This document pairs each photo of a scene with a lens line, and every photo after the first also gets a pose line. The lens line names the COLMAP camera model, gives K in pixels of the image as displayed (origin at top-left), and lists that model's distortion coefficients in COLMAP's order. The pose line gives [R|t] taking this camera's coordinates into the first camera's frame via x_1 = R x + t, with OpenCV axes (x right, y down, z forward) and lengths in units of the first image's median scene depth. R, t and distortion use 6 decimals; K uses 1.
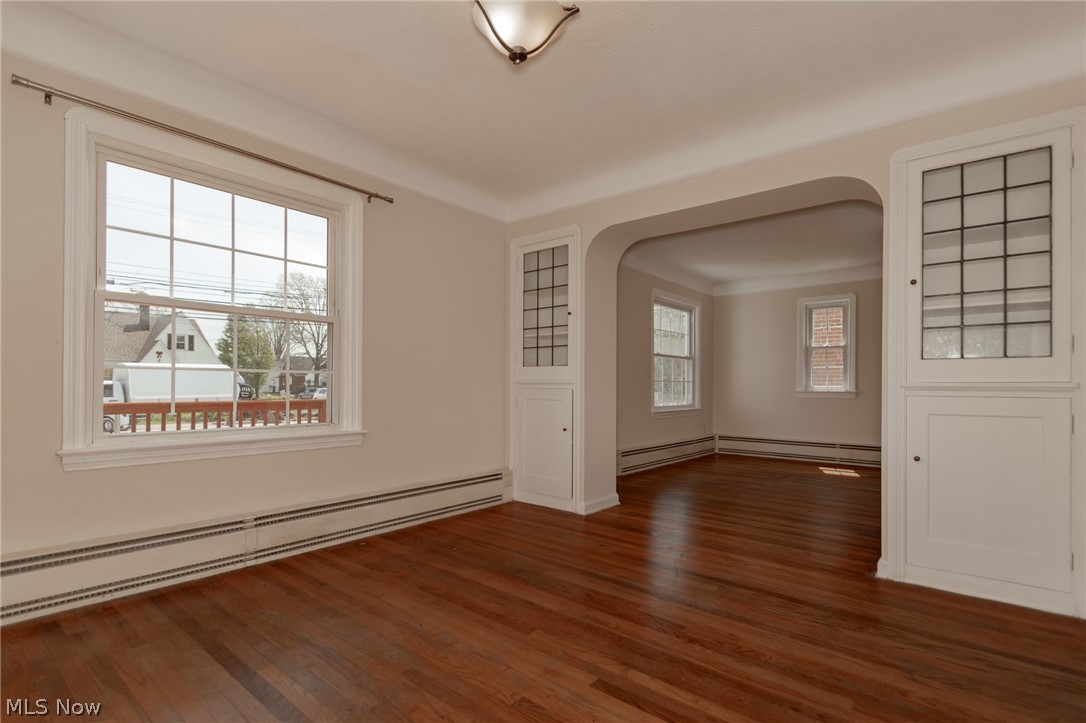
lens RADIAL K [[520.4, 0, 535.3], [0, 520.4, 367.1], [0, 0, 1]] dist [0.002469, 0.000194]
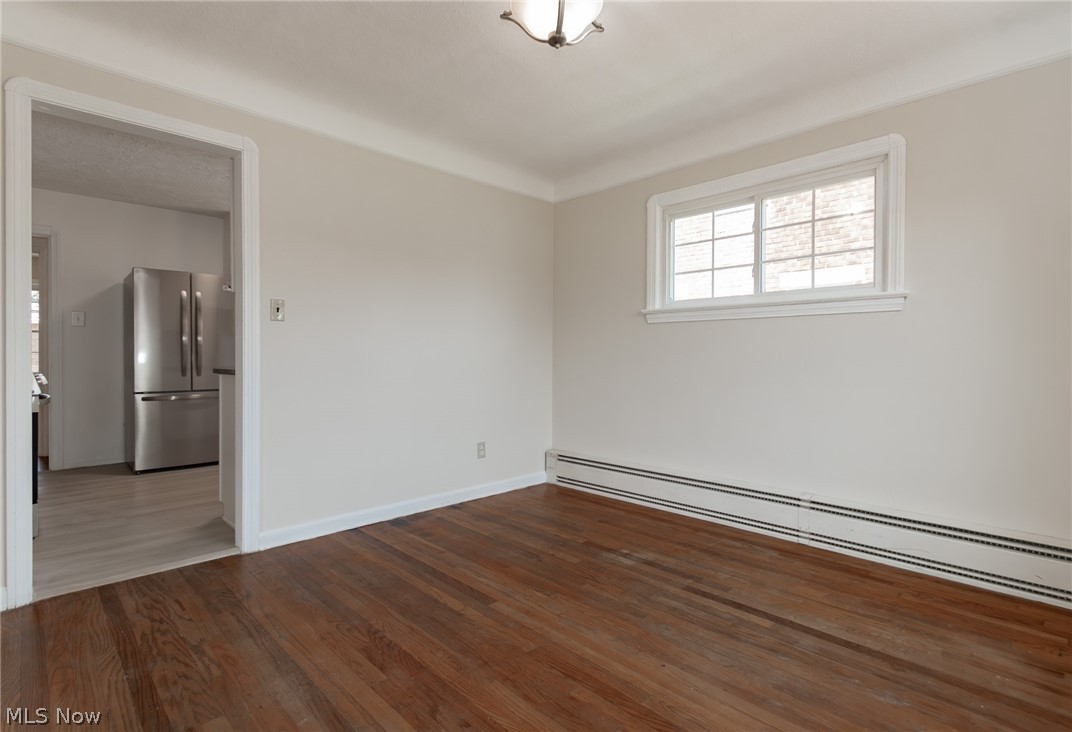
lens RADIAL K [[524.7, 0, 544.3], [0, 524.7, 360.2], [0, 0, 1]] dist [-0.002968, -0.000841]
pose [[-0.997080, -0.012307, 0.075371, -0.072554], [-0.014131, 0.999619, -0.023712, 0.021301], [-0.075051, -0.024708, -0.996874, 1.594606]]
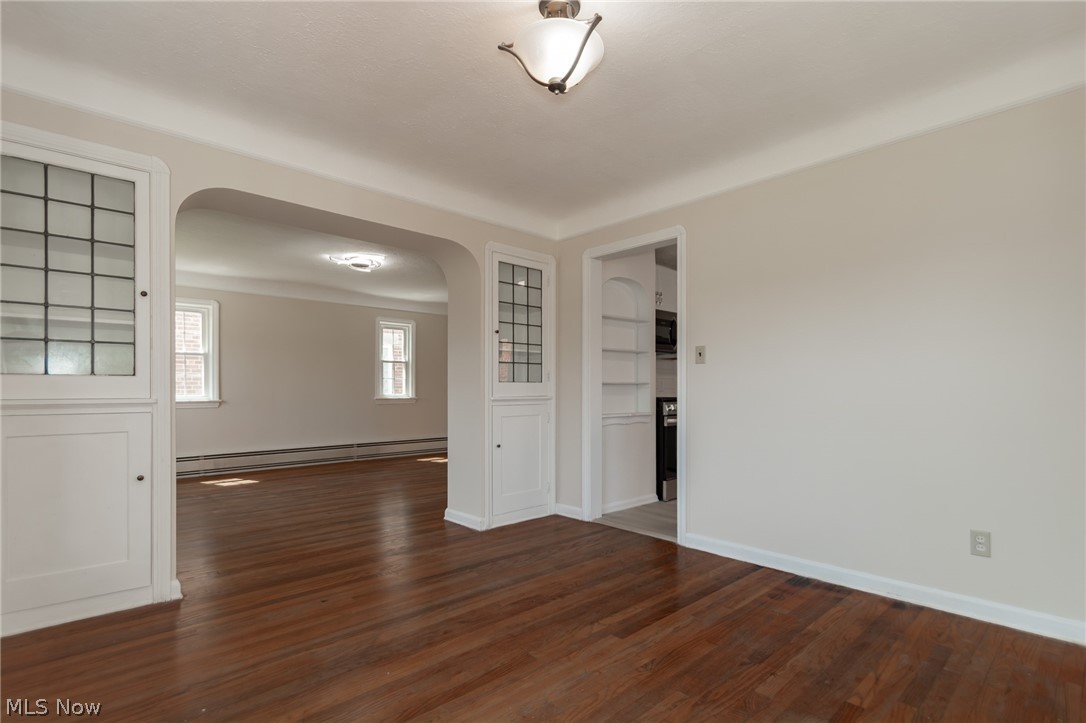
lens RADIAL K [[522.2, 0, 542.7], [0, 522.2, 384.7], [0, 0, 1]] dist [0.004018, 0.000181]
pose [[0.114455, 0.000514, 0.993428, -0.837628], [-0.031597, 0.999496, 0.003123, -0.017206], [-0.992926, -0.031746, 0.114414, 0.731148]]
